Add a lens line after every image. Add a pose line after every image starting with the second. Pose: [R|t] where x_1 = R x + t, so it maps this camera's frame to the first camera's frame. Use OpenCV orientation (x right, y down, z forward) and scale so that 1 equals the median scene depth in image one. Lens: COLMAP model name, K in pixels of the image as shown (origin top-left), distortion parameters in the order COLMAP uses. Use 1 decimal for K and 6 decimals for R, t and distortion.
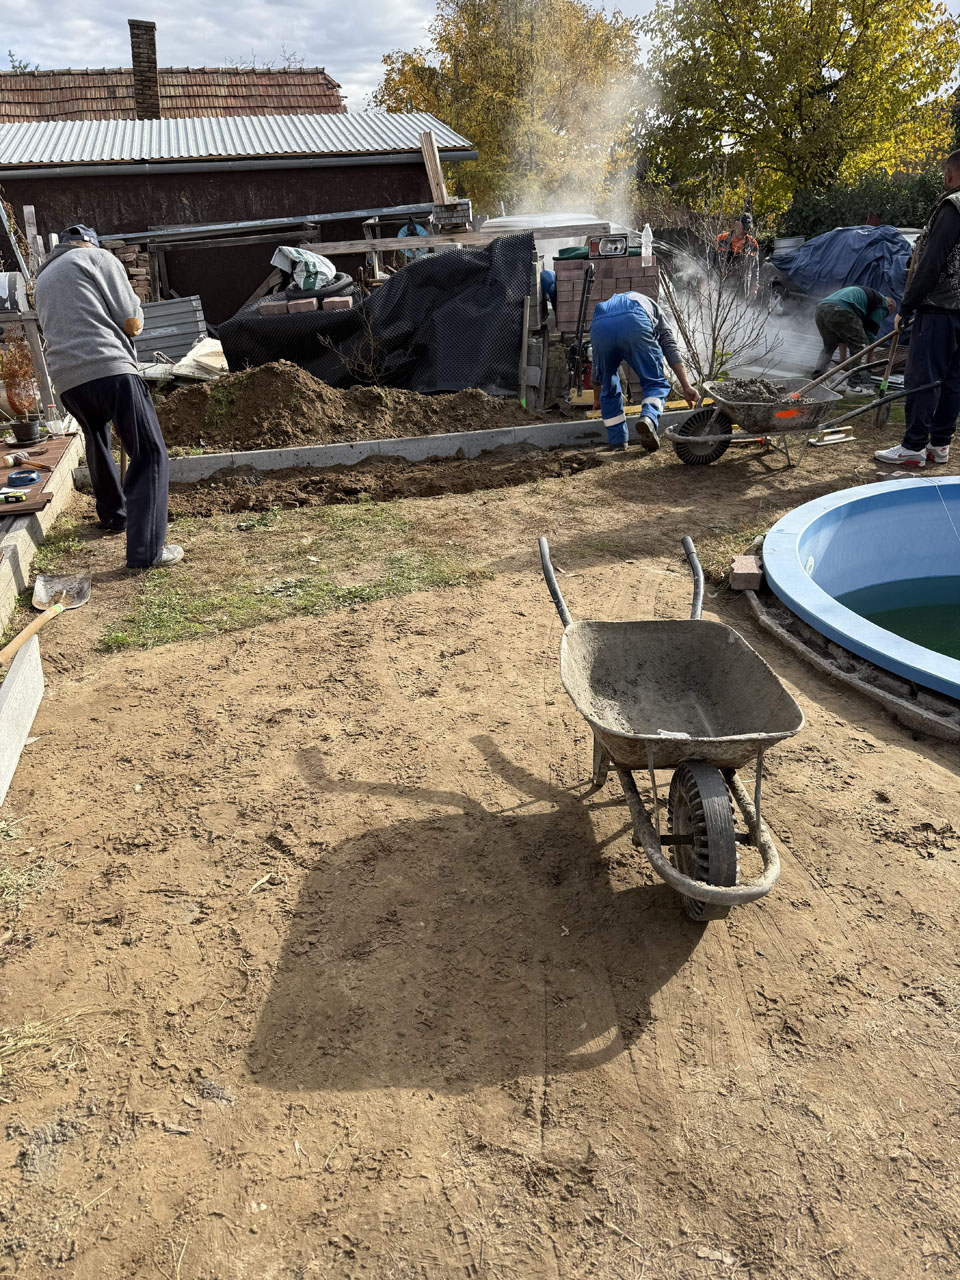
lens RADIAL K [[909.3, 0, 481.6], [0, 909.3, 633.6], [0, 0, 1]] dist [0.011992, -0.019951]
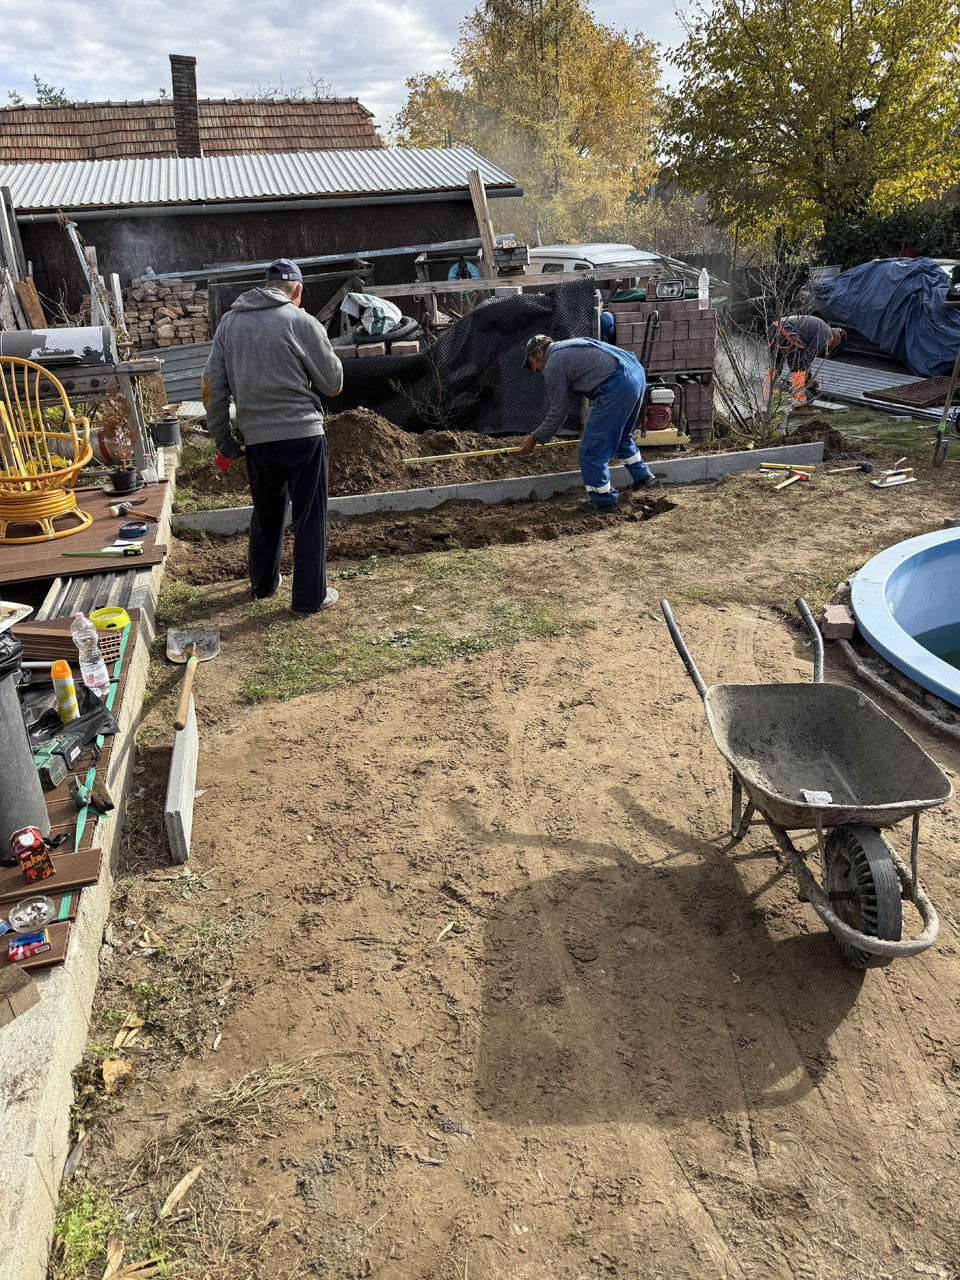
lens RADIAL K [[909.3, 0, 489.0], [0, 909.3, 638.4], [0, 0, 1]] dist [0.011992, -0.019951]
pose [[0.999962, -0.006523, -0.005752, -0.077723], [0.006489, 0.999961, -0.005941, -0.031966], [0.005790, 0.005903, 0.999966, -0.044979]]
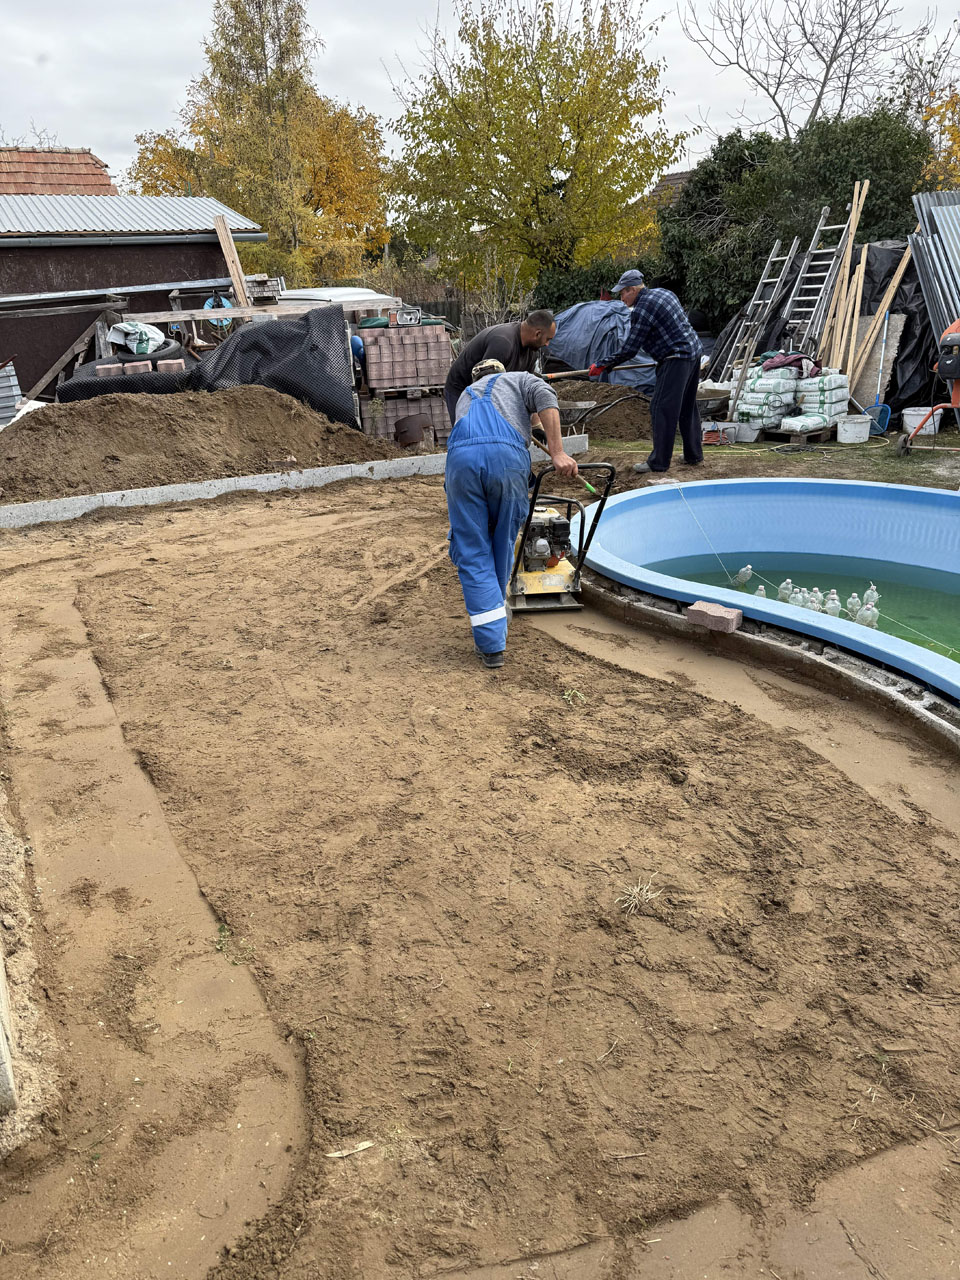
lens RADIAL K [[909.3, 0, 487.8], [0, 909.3, 631.9], [0, 0, 1]] dist [0.011992, -0.019951]
pose [[0.966359, -0.082981, 0.243443, -0.107843], [0.099789, 0.993344, -0.057523, 0.088548], [-0.237049, 0.079881, 0.968208, -0.201375]]
